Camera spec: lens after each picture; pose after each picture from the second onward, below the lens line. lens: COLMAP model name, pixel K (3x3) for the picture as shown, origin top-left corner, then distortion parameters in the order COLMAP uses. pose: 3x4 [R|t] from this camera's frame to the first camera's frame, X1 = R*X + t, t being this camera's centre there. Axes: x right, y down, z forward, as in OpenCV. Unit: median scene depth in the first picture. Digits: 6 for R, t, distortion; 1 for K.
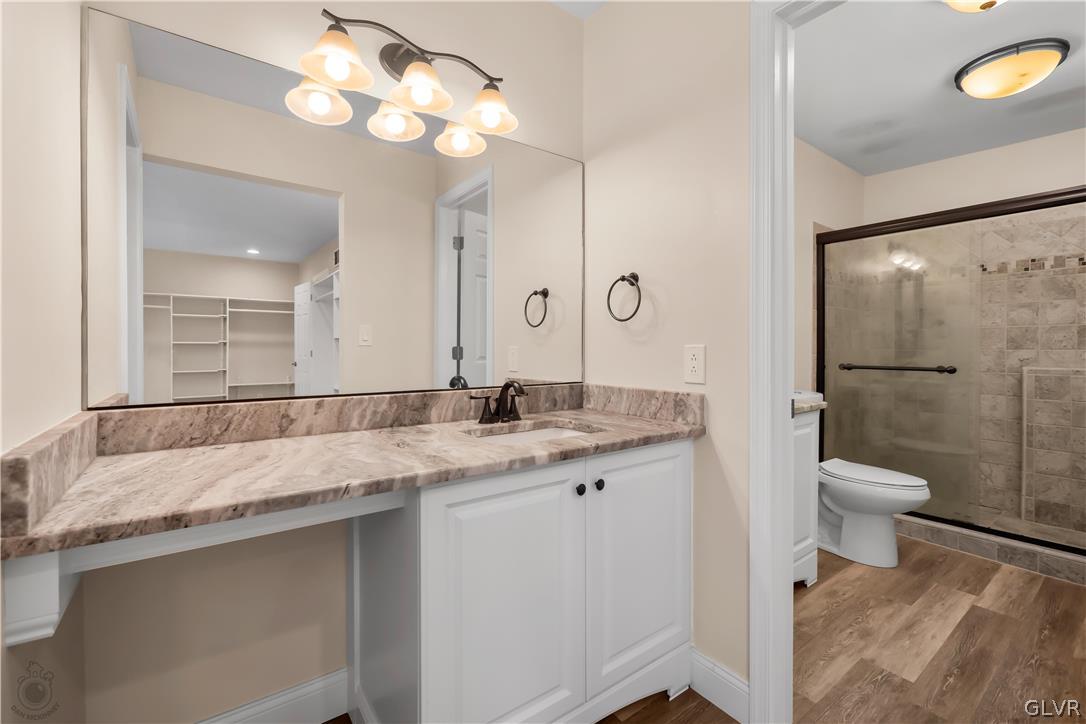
lens RADIAL K [[468.9, 0, 538.5], [0, 468.9, 353.6], [0, 0, 1]] dist [0.003305, -0.001243]
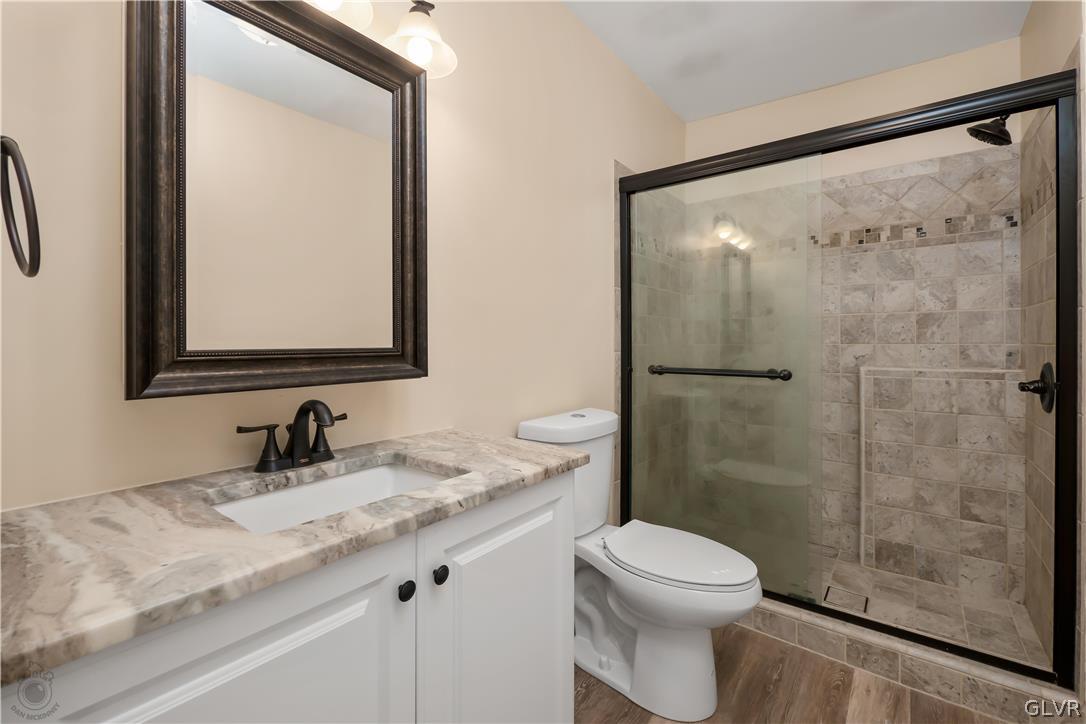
lens RADIAL K [[425.9, 0, 563.9], [0, 425.9, 341.8], [0, 0, 1]] dist [-0.001153, 0.000261]
pose [[0.964175, -0.004621, 0.265227, 0.370300], [0.006517, 0.999959, -0.006267, -0.010956], [-0.265187, 0.007771, 0.964166, 0.447349]]
